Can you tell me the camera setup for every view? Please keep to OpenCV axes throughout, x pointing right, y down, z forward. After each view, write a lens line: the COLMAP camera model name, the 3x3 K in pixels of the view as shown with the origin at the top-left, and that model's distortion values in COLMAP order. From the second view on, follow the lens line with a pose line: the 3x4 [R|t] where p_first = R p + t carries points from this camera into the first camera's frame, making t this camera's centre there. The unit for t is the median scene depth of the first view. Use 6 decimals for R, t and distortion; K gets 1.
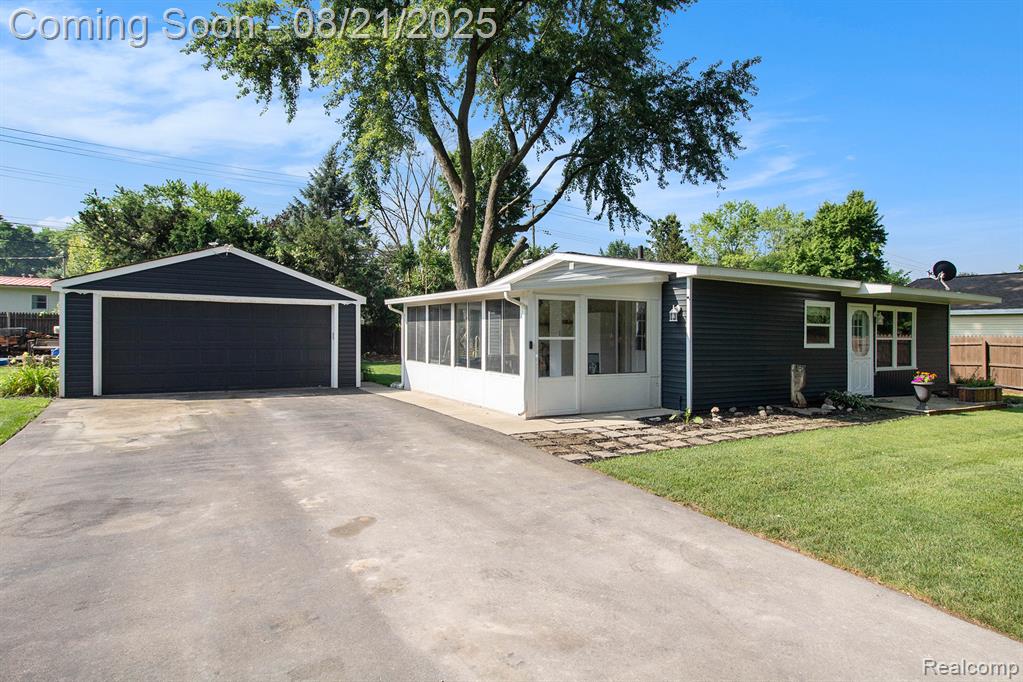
lens RADIAL K [[575.5, 0, 515.5], [0, 575.5, 331.6], [0, 0, 1]] dist [0.019168, -0.013105]
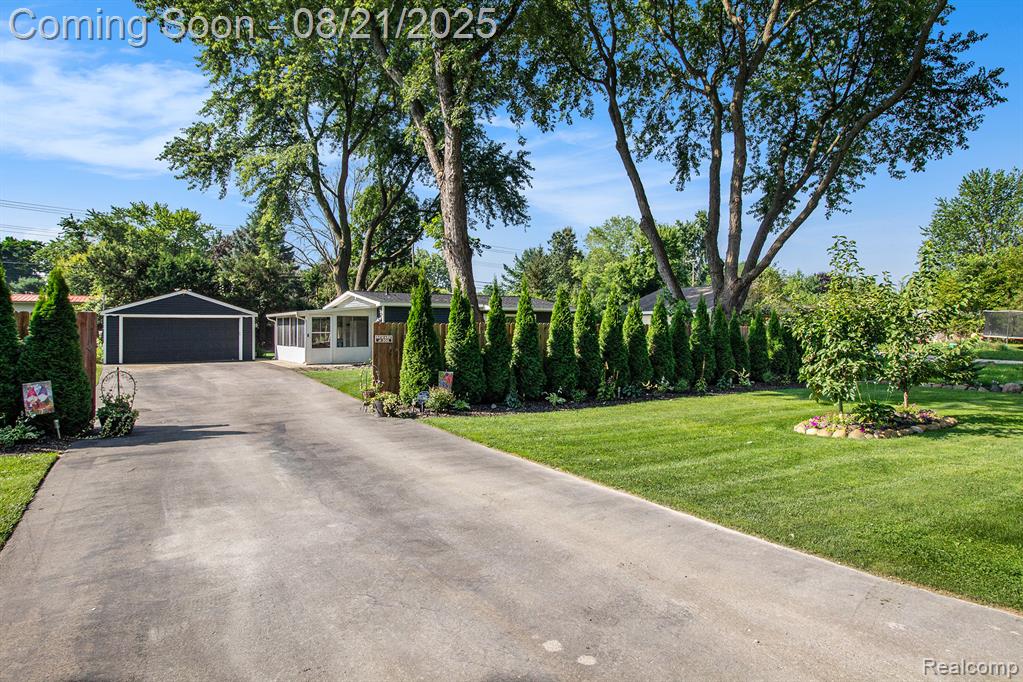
lens RADIAL K [[575.5, 0, 504.2], [0, 575.5, 332.0], [0, 0, 1]] dist [0.019168, -0.013105]
pose [[0.999217, -0.018377, 0.035028, 0.596487], [0.018135, 0.999809, 0.007227, 0.004356], [-0.035154, -0.006586, 0.999360, -1.152768]]
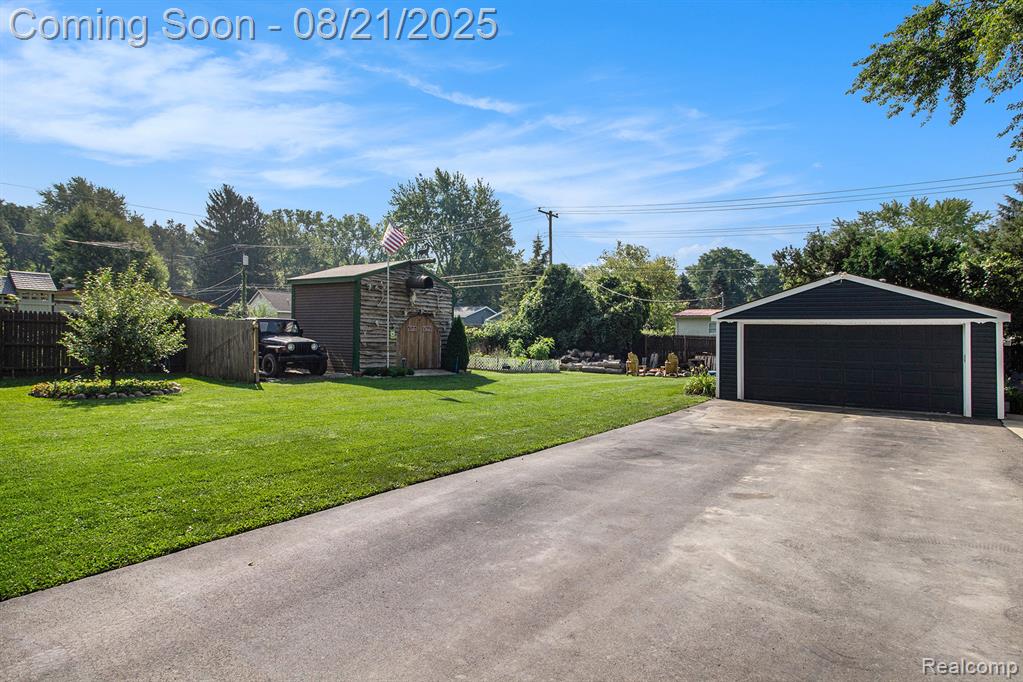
lens RADIAL K [[575.5, 0, 510.9], [0, 575.5, 327.4], [0, 0, 1]] dist [0.019168, -0.013105]
pose [[0.417257, -0.027300, -0.908379, 0.248899], [-0.014640, 0.999217, -0.036755, 0.003202], [0.908671, 0.028635, 0.416530, -0.020701]]
